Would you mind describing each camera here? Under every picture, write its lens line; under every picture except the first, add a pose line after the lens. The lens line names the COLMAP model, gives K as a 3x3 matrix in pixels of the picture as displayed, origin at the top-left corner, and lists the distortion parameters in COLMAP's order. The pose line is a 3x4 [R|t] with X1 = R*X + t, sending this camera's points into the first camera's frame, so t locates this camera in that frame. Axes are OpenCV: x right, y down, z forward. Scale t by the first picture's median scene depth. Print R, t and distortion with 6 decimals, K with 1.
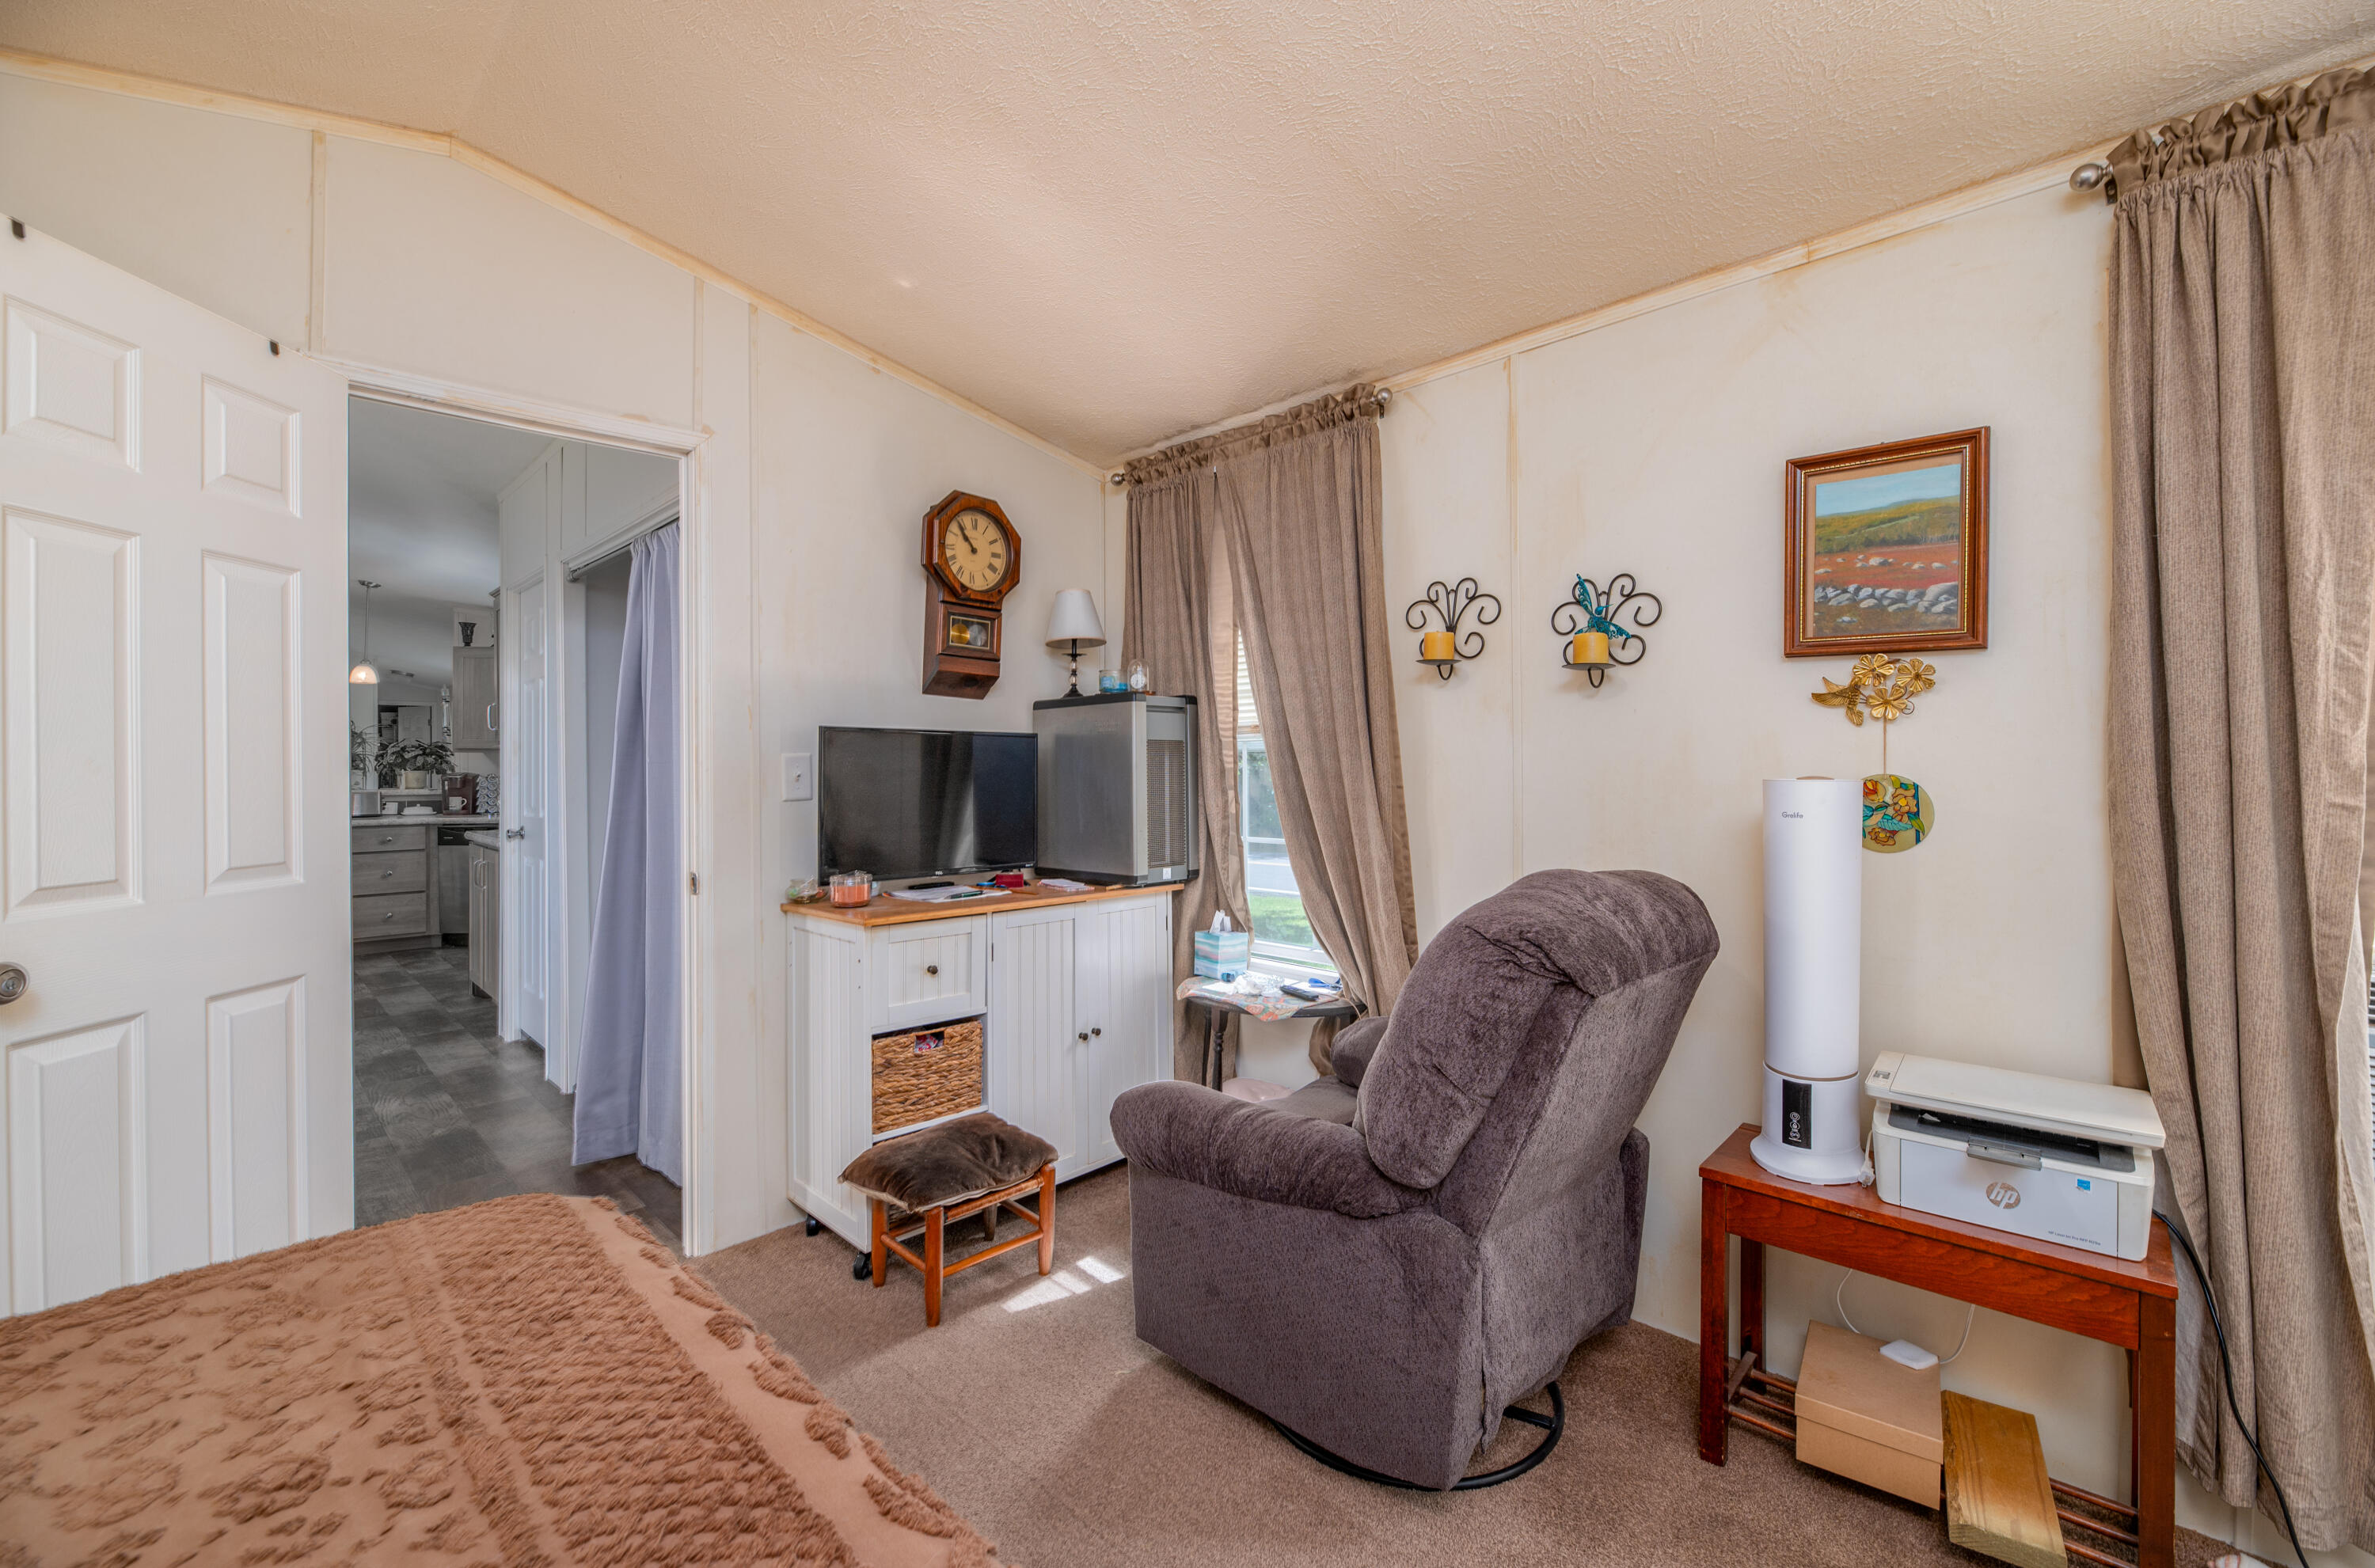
lens RADIAL K [[959.4, 0, 1177.3], [0, 959.4, 776.4], [0, 0, 1]] dist [-0.000081, -0.000029]
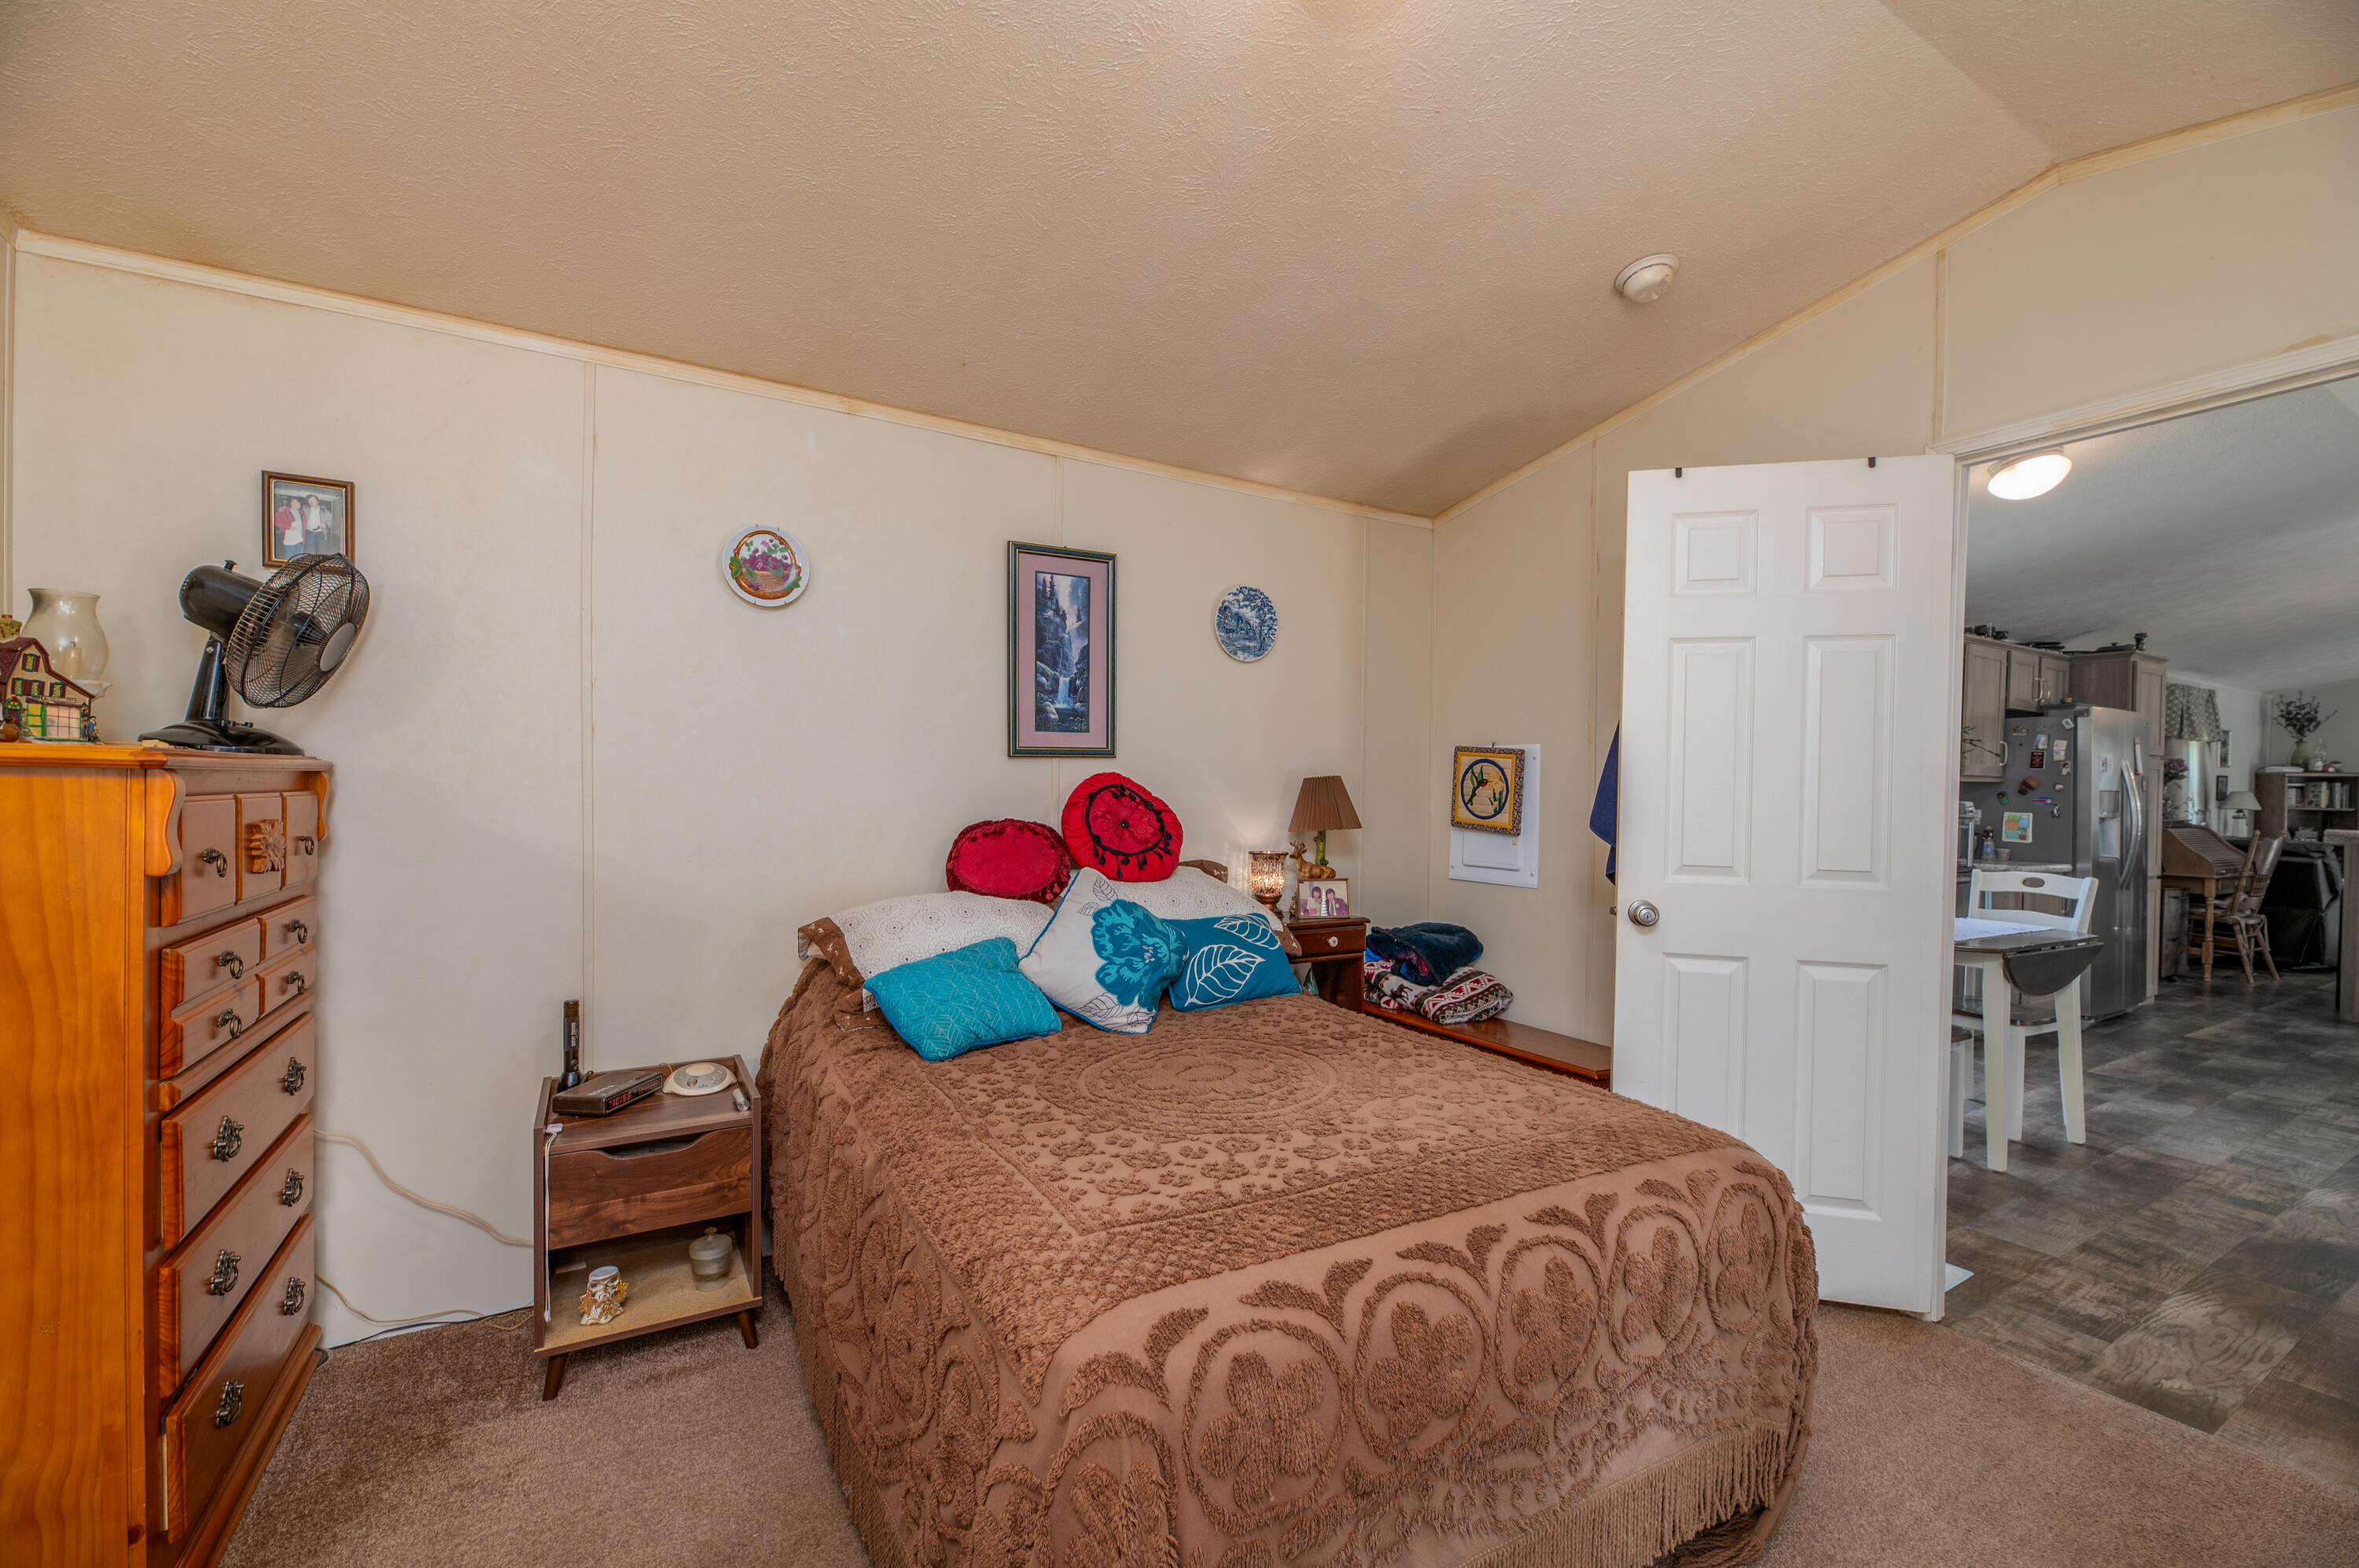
lens RADIAL K [[953.0, 0, 1169.4], [0, 953.0, 776.4], [0, 0, 1]] dist [-0.000081, -0.000029]
pose [[-0.221949, -0.007902, -0.975026, 0.568997], [-0.023219, 0.999726, -0.002817, -0.009600], [0.974782, 0.022013, -0.222072, 0.463059]]
